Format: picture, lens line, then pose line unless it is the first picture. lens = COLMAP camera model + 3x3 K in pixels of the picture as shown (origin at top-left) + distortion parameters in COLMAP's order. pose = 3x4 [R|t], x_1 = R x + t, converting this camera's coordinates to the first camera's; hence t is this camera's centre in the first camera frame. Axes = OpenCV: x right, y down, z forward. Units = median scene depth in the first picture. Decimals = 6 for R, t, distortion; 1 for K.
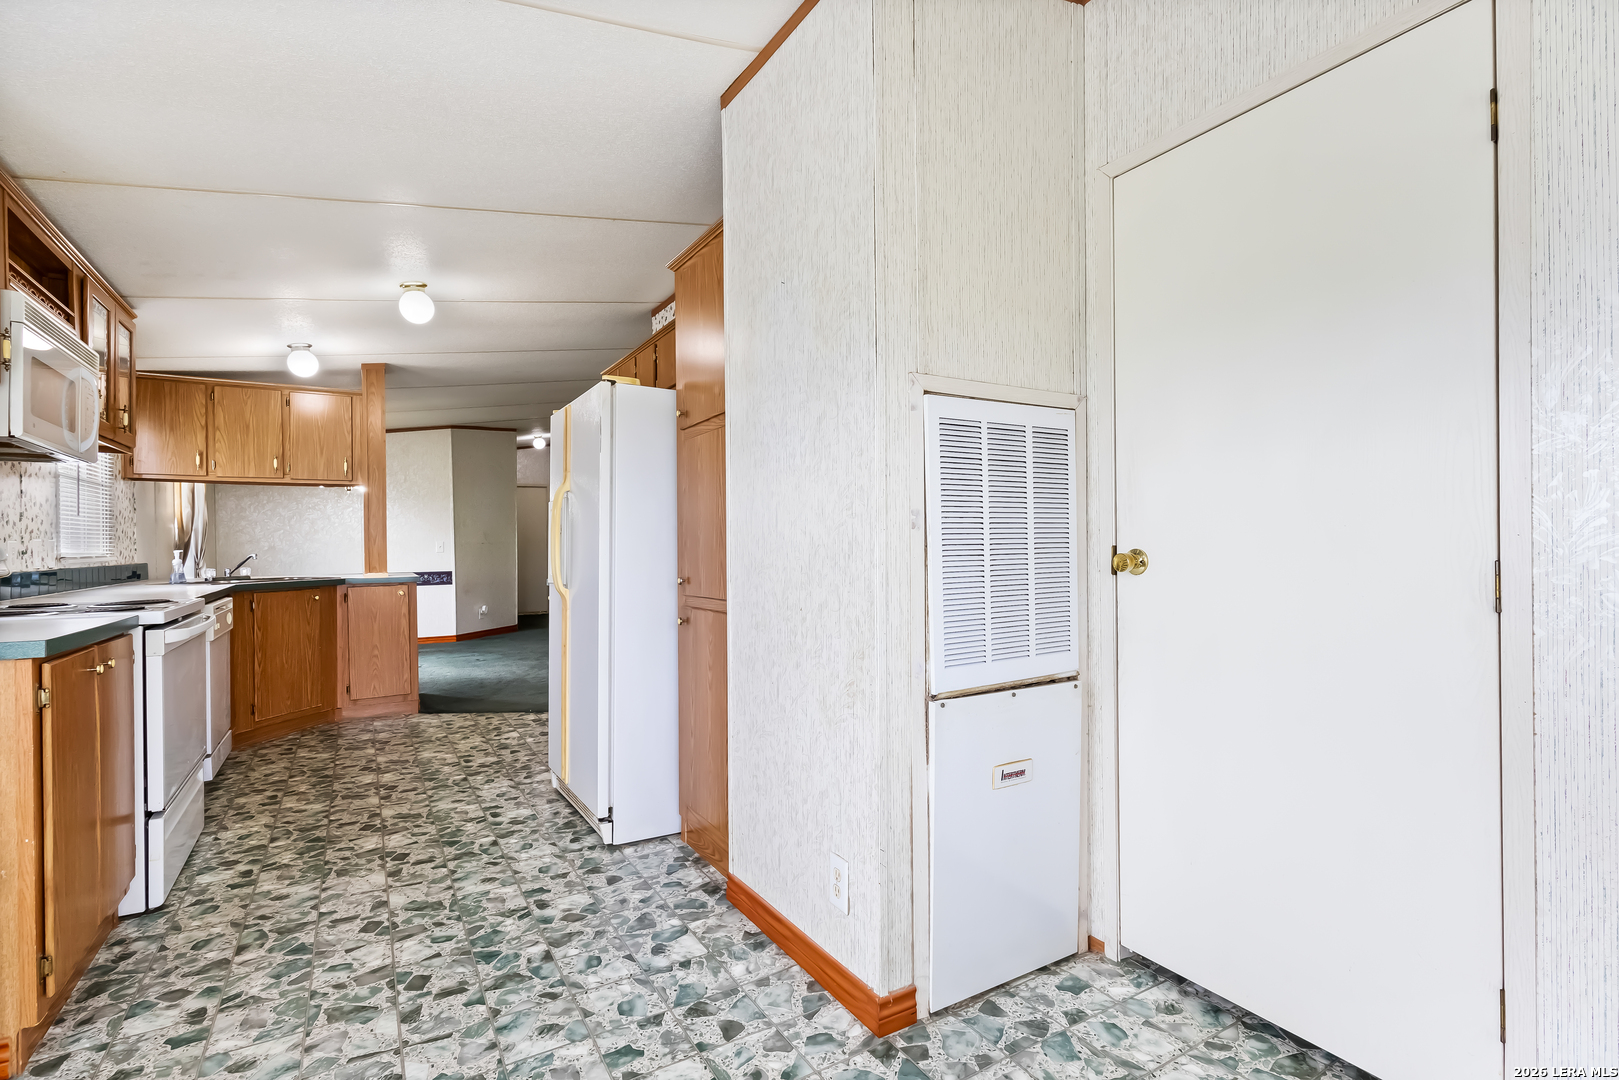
lens RADIAL K [[747.9, 0, 808.5], [0, 747.9, 549.2], [0, 0, 1]] dist [-0.000850, 0.000487]
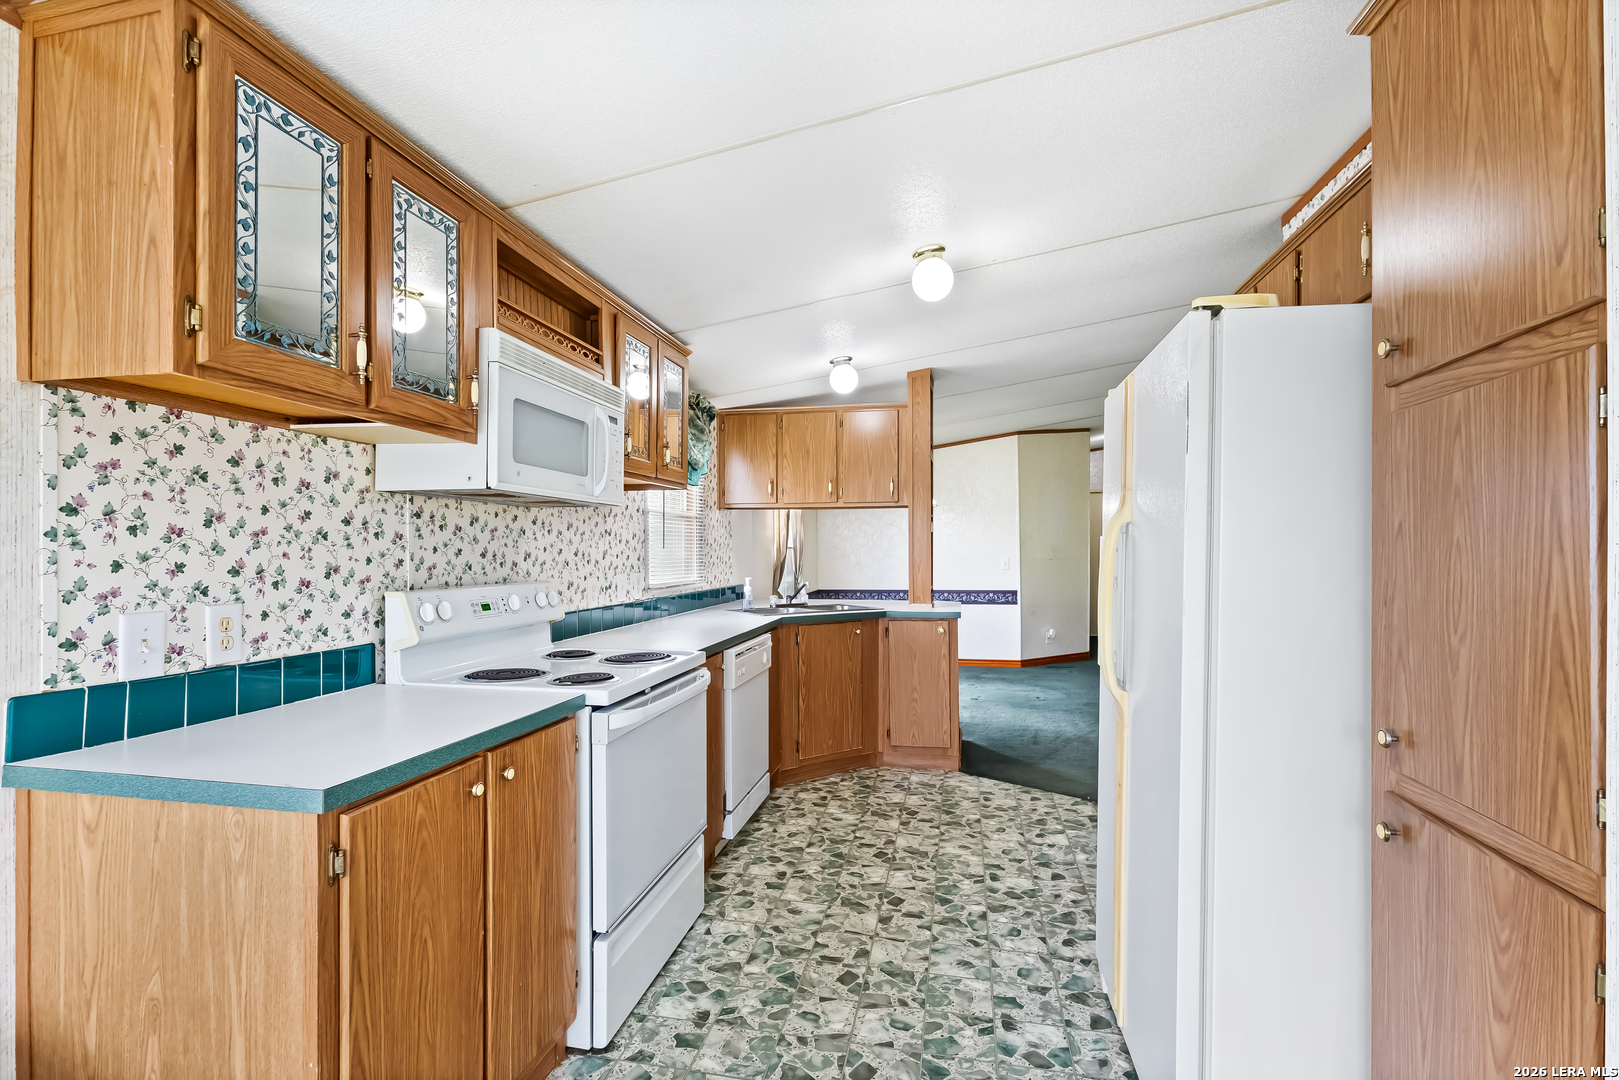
lens RADIAL K [[747.9, 0, 808.5], [0, 747.9, 549.2], [0, 0, 1]] dist [-0.000850, 0.000487]
pose [[0.733381, 0.009393, -0.679753, -0.089823], [-0.009900, 0.999946, 0.003136, -0.046446], [0.679746, 0.004429, 0.733435, 0.333100]]
